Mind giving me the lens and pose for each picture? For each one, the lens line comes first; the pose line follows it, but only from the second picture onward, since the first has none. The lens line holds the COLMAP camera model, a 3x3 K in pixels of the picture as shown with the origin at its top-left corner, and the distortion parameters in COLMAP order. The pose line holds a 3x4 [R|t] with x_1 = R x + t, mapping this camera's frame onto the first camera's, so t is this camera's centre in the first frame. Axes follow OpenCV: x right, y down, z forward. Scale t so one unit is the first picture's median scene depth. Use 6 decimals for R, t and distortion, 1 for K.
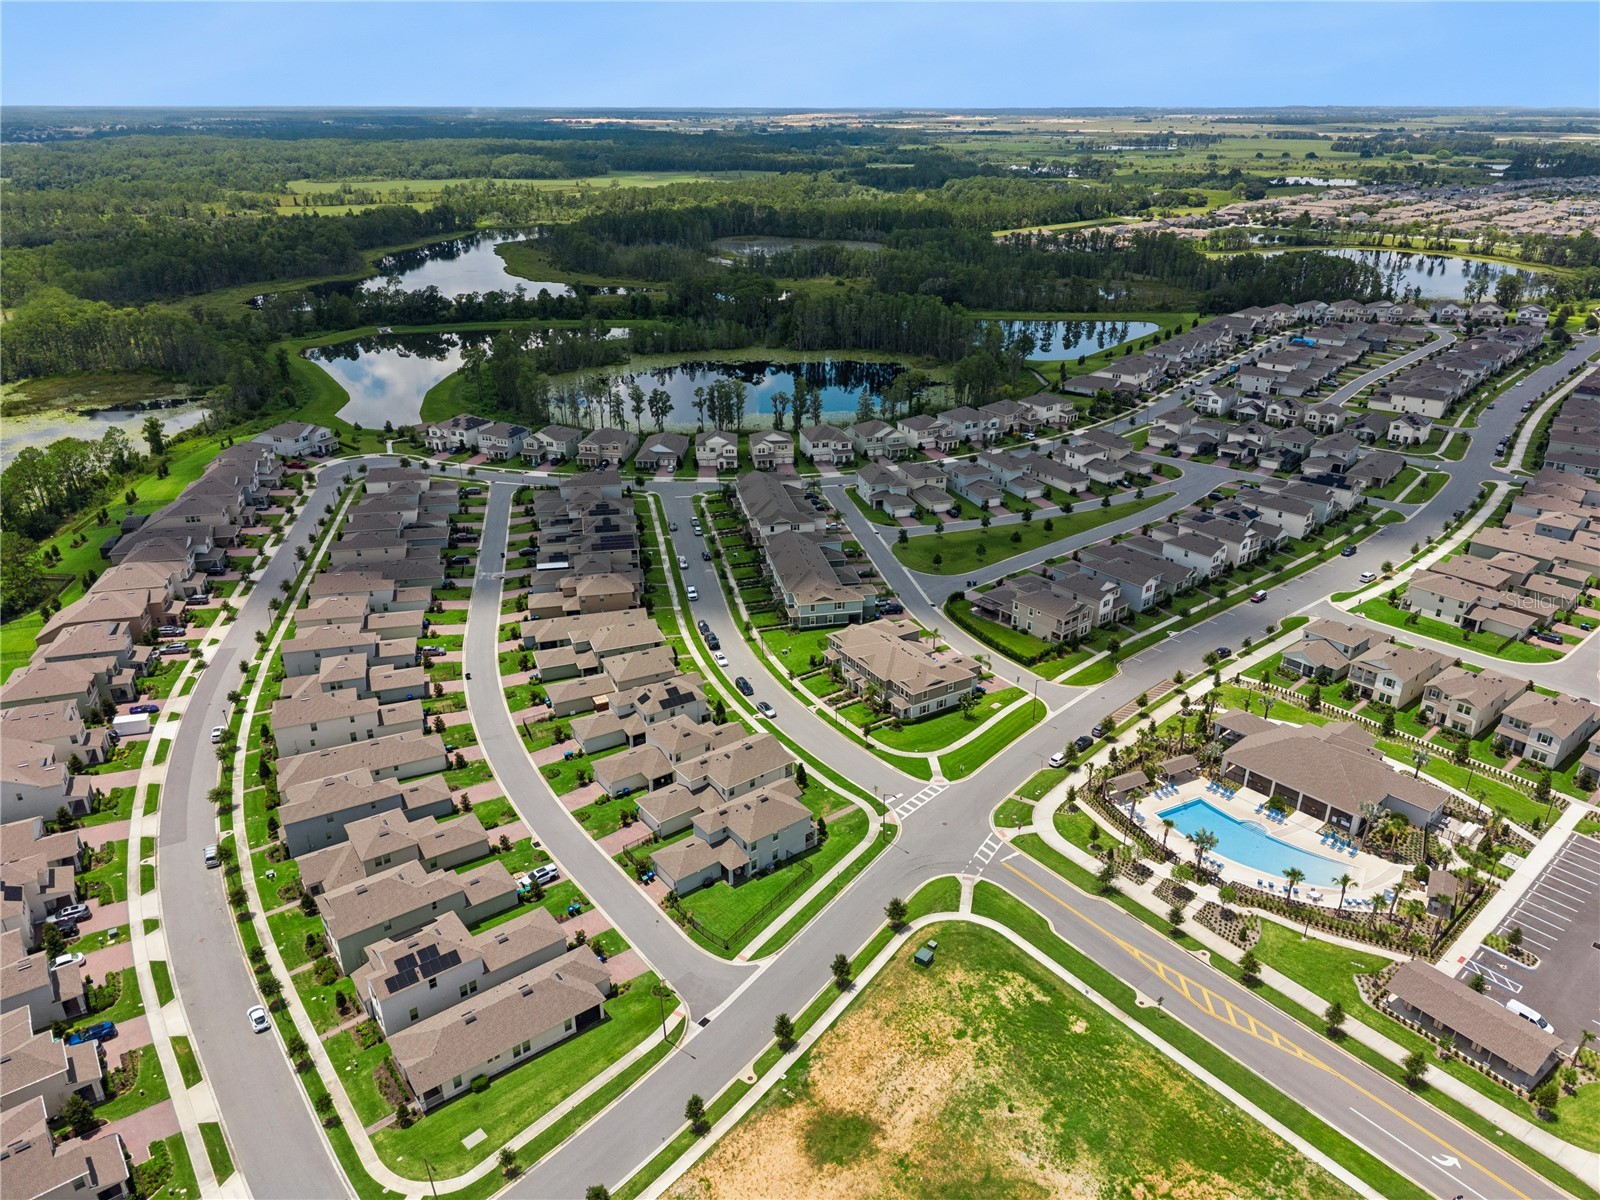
lens RADIAL K [[1112.2, 0, 800.0], [0, 1112.2, 600.0], [0, 0, 1]] dist [0.026350, -0.035323]
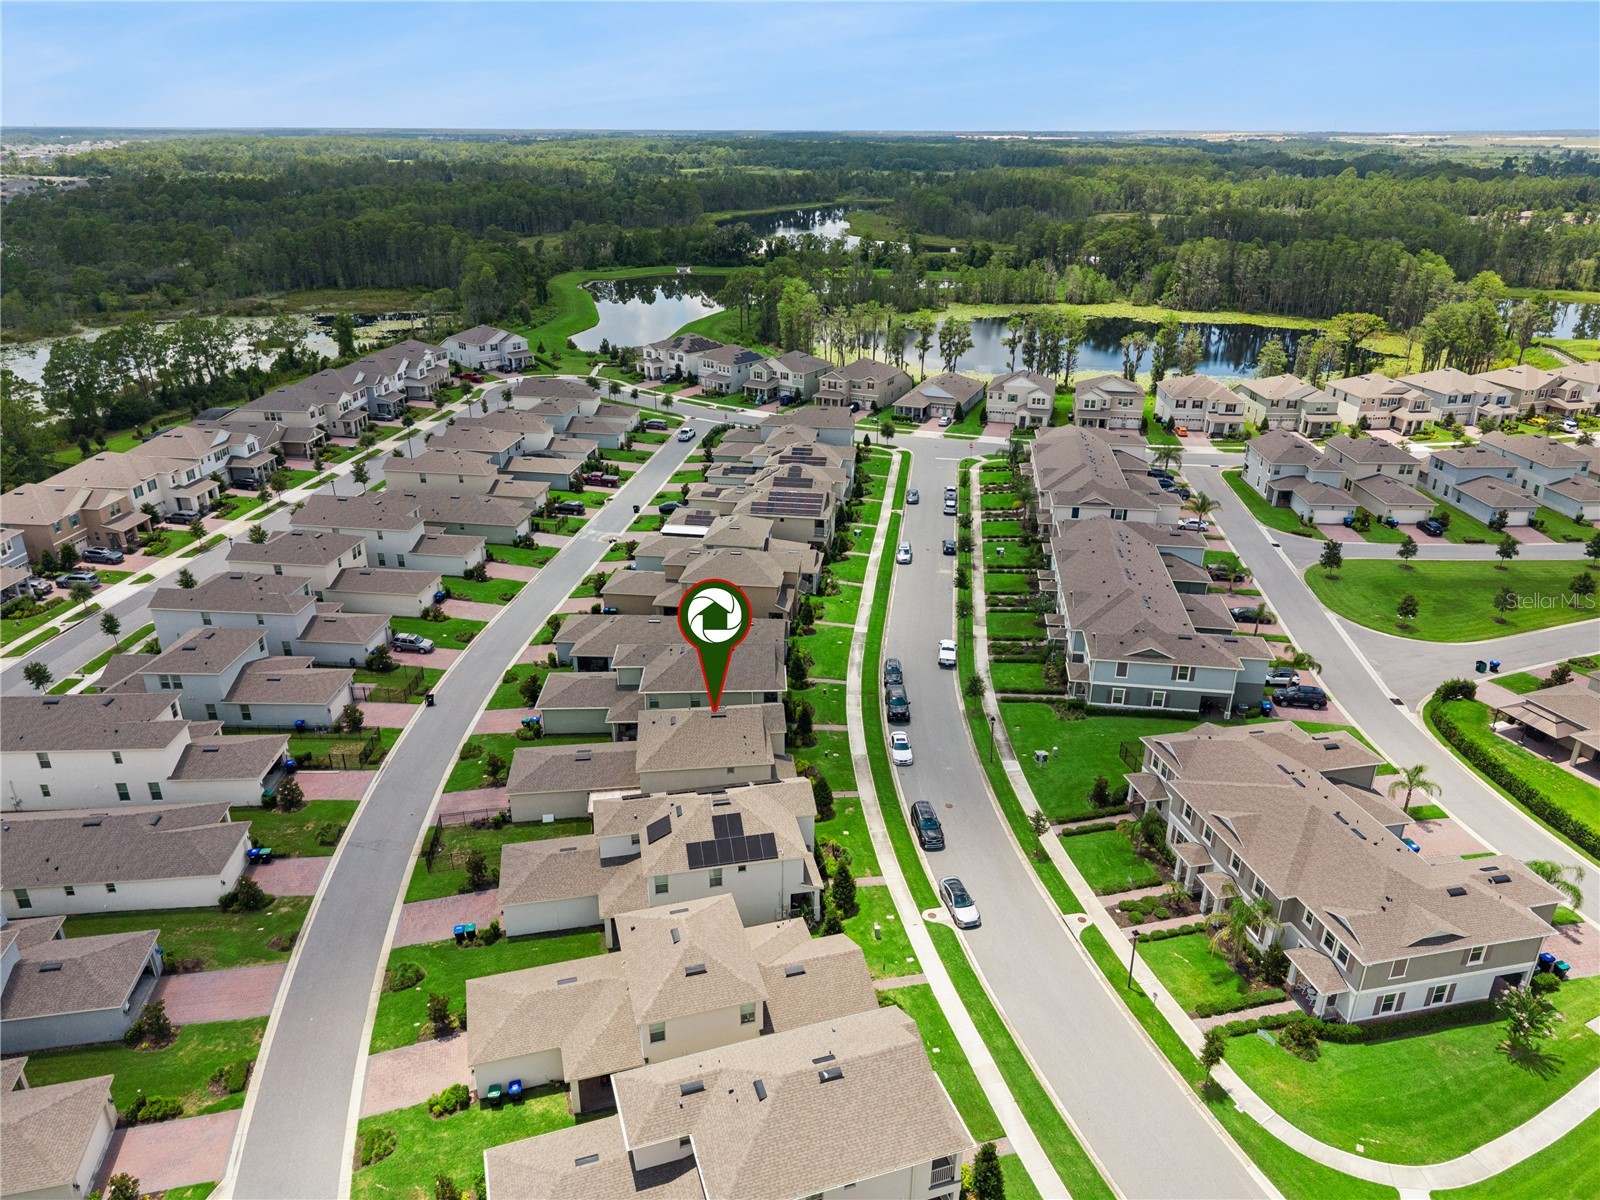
lens RADIAL K [[1112.2, 0, 800.0], [0, 1112.2, 600.0], [0, 0, 1]] dist [0.026350, -0.035323]
pose [[0.945560, 0.132836, -0.297104, 0.017285], [-0.138046, 0.990420, 0.003478, -0.004332], [0.294720, 0.037726, 0.954839, 0.467220]]
